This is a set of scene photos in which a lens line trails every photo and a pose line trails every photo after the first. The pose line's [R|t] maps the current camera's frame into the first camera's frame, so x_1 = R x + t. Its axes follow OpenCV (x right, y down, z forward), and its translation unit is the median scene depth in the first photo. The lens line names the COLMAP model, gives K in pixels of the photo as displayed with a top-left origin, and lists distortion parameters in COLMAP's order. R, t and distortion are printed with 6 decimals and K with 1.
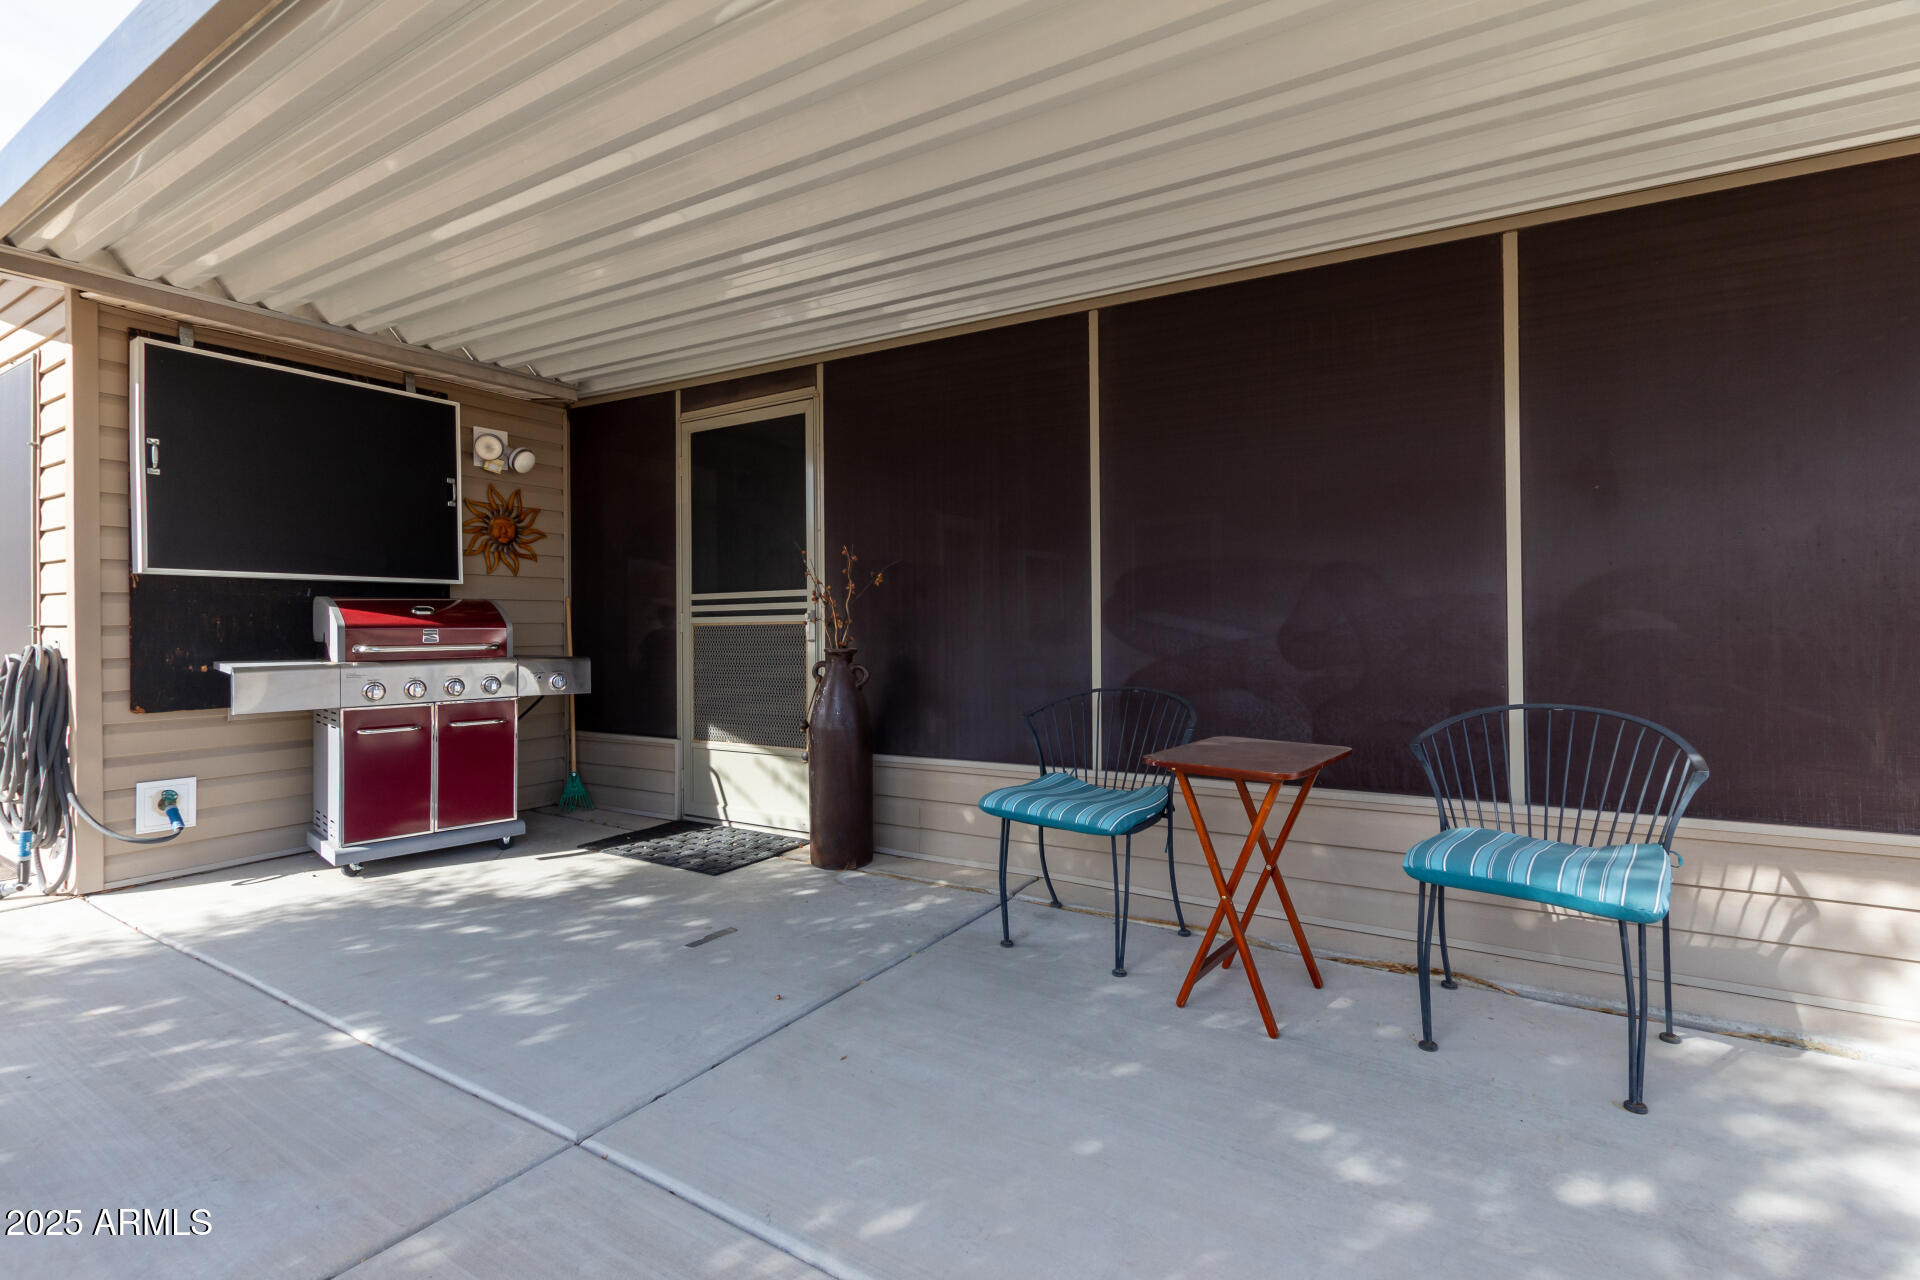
lens RADIAL K [[878.4, 0, 959.5], [0, 878.4, 624.5], [0, 0, 1]] dist [0.002983, 0.000268]
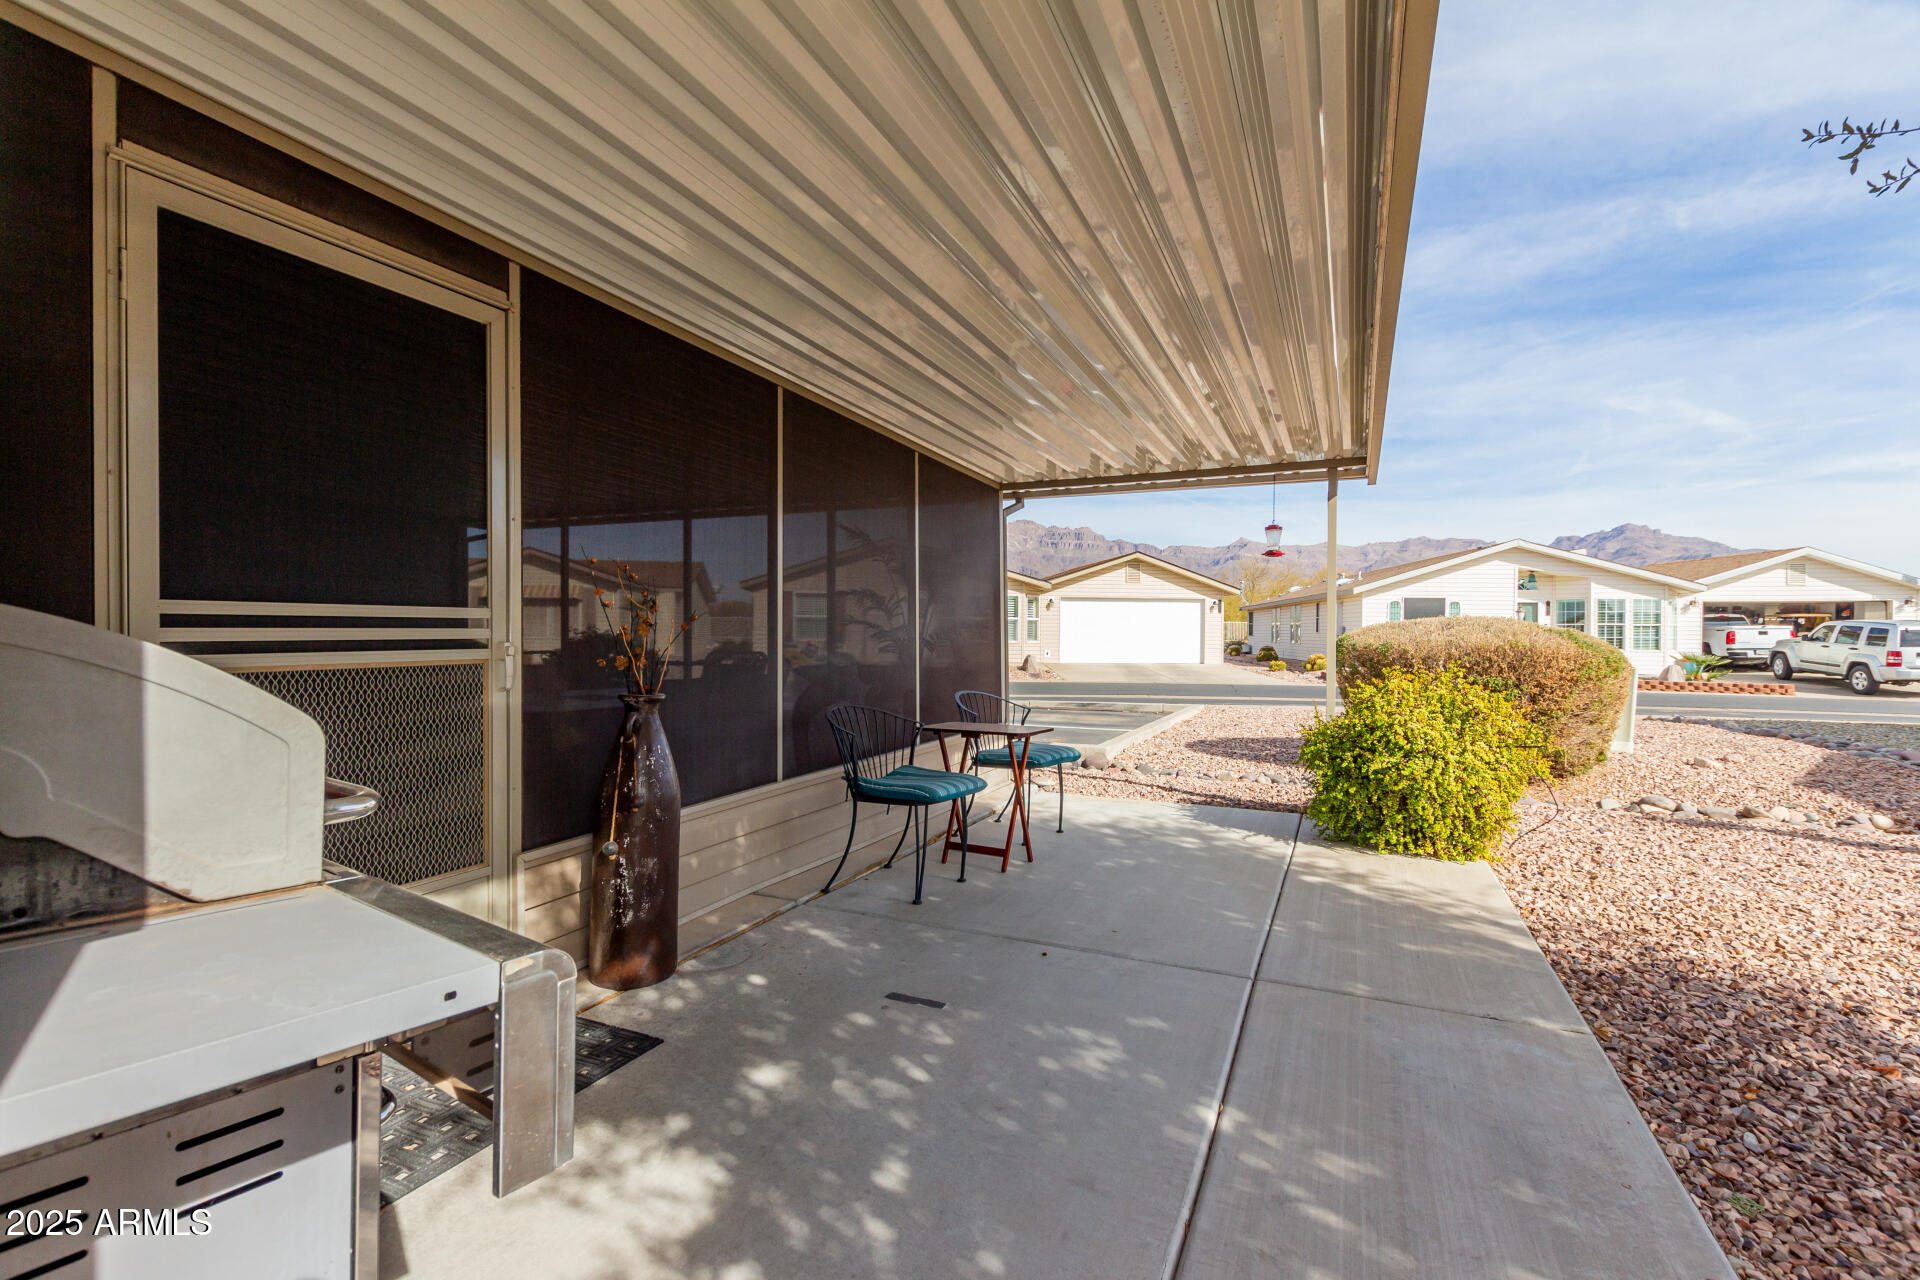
lens RADIAL K [[878.4, 0, 960.0], [0, 878.4, 642.7], [0, 0, 1]] dist [0.002983, 0.000268]
pose [[-0.136648, -0.004277, 0.990610, -1.162895], [-0.004076, 0.999985, 0.003755, -0.026116], [-0.990611, -0.003525, -0.136663, 1.036570]]
